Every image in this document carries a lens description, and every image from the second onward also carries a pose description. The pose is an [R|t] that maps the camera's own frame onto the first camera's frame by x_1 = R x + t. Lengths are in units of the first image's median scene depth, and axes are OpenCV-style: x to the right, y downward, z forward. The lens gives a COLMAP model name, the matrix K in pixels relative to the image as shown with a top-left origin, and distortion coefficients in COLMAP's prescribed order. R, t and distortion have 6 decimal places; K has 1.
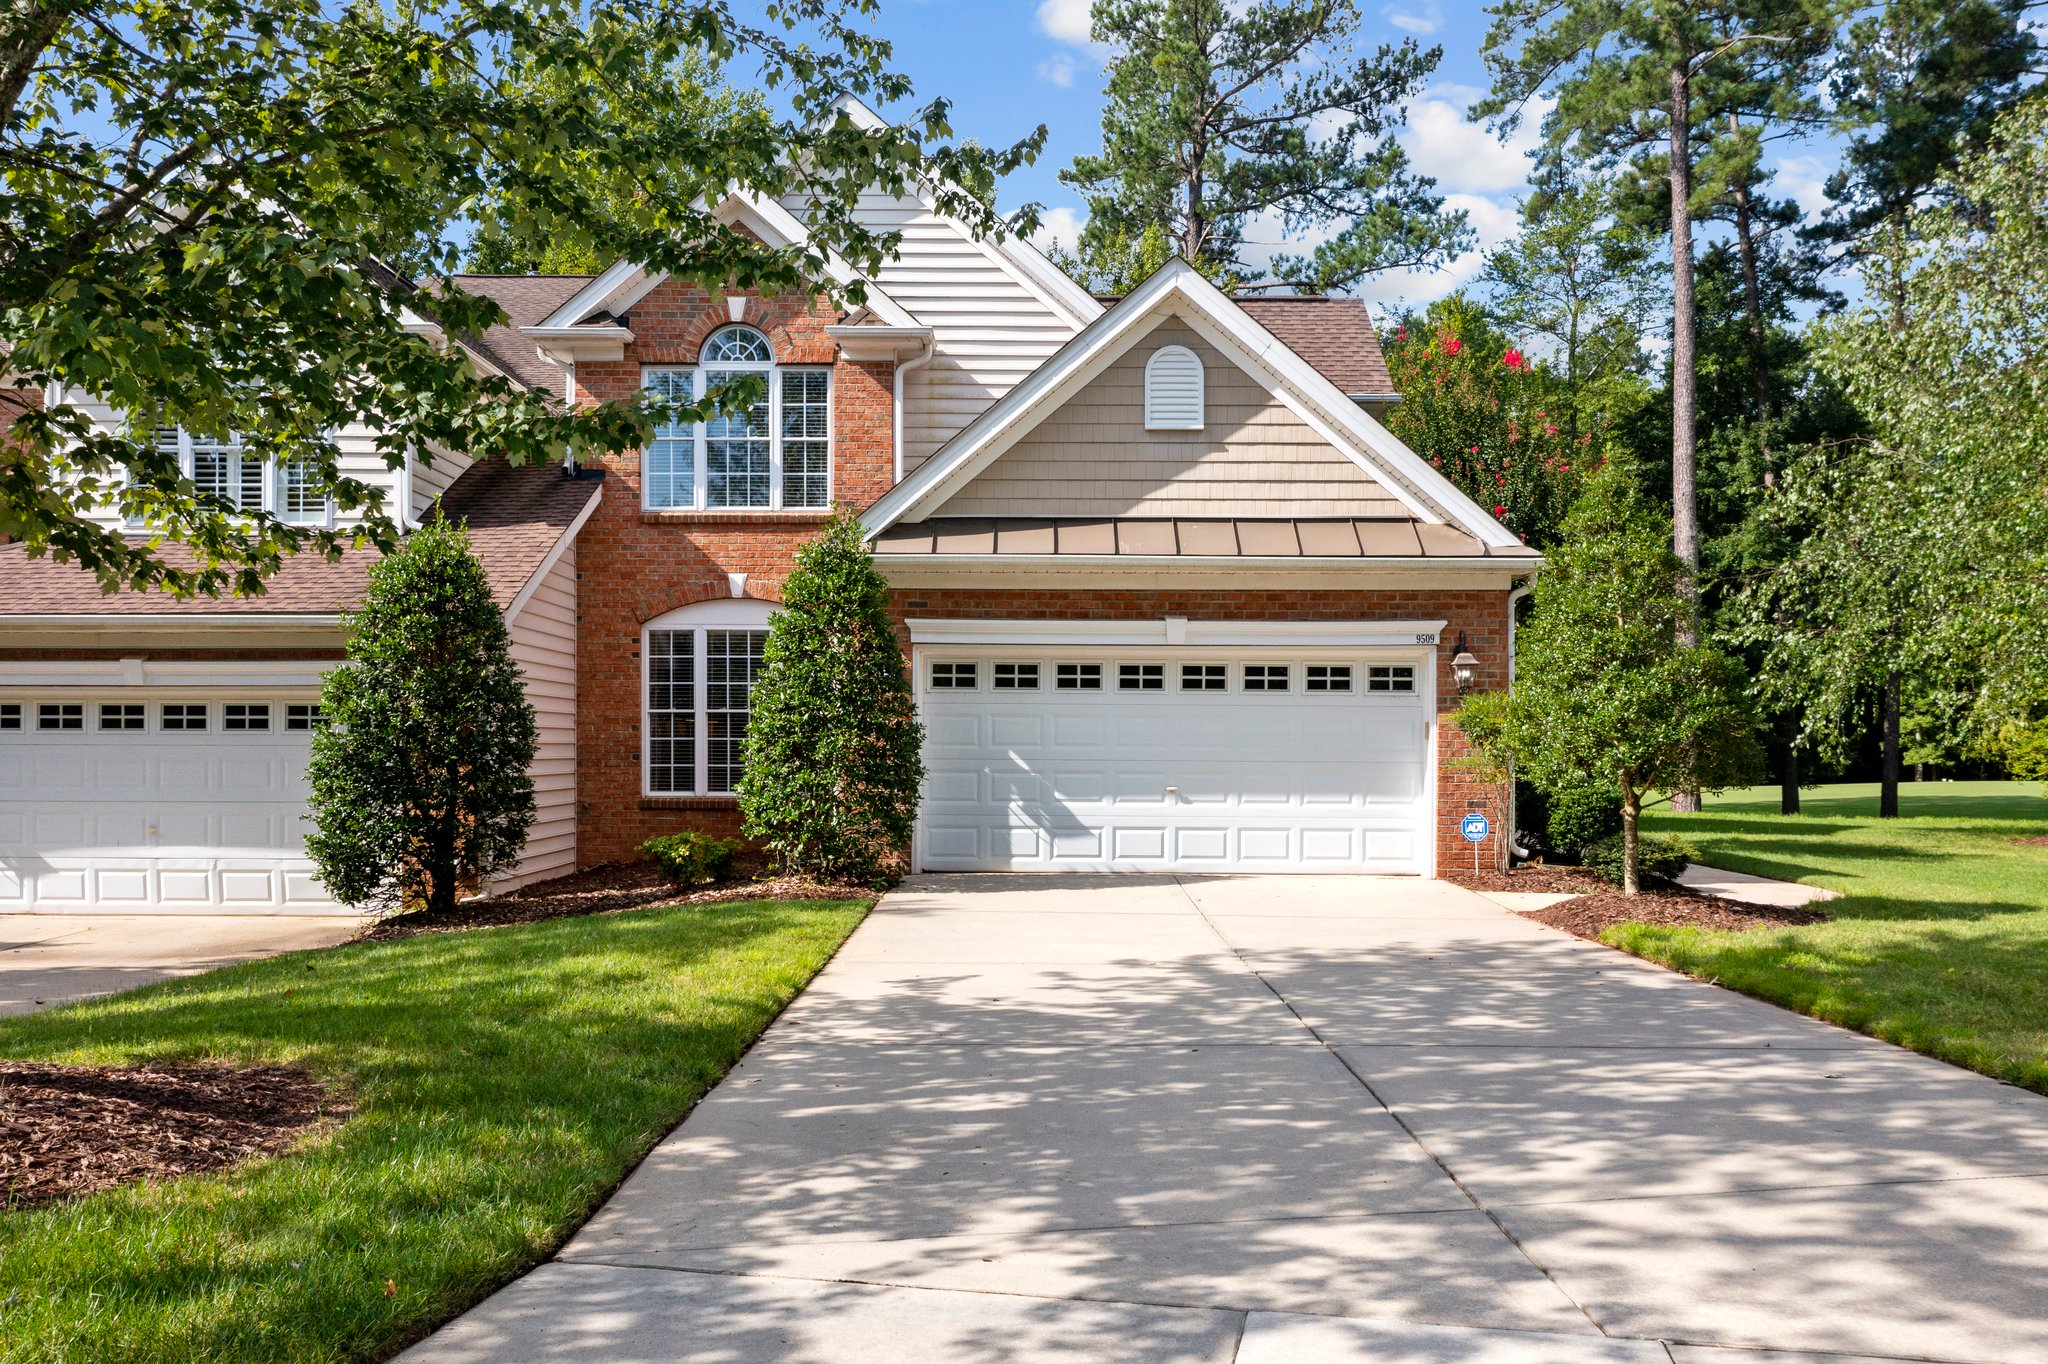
lens RADIAL K [[1630.9, 0, 1021.5], [0, 1630.9, 742.4], [0, 0, 1]] dist [-0.004890, 0.000561]
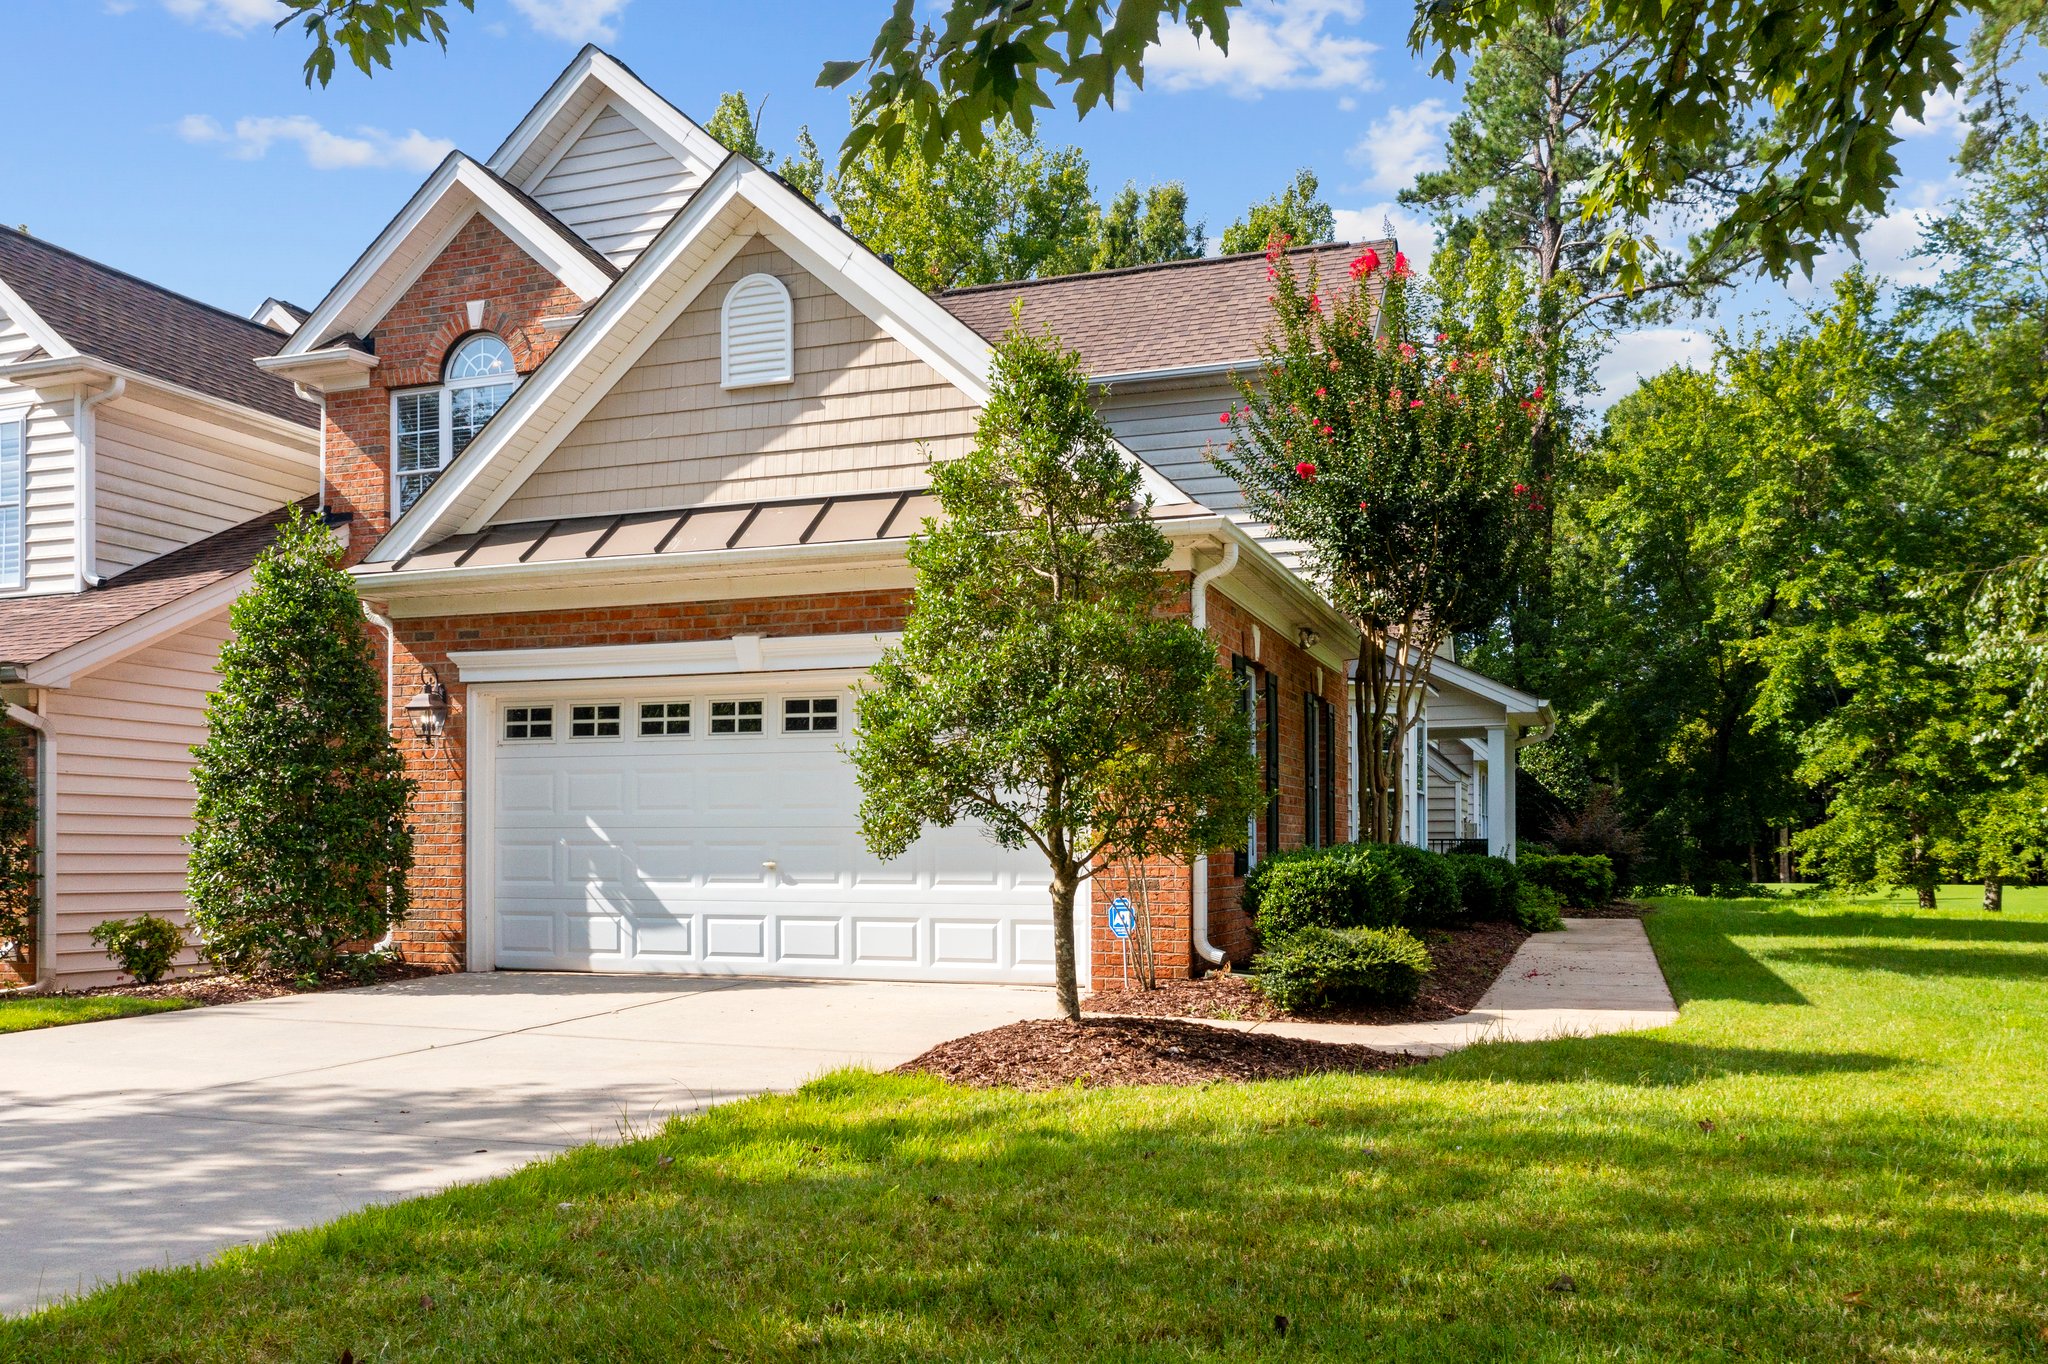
lens RADIAL K [[1656.4, 0, 1025.4], [0, 1656.4, 825.9], [0, 0, 1]] dist [-0.003197, 0.001340]
pose [[0.946358, -0.011245, -0.322925, 0.449509], [0.007210, 0.999880, -0.013689, 0.021946], [0.323040, 0.010626, 0.946326, 0.317098]]
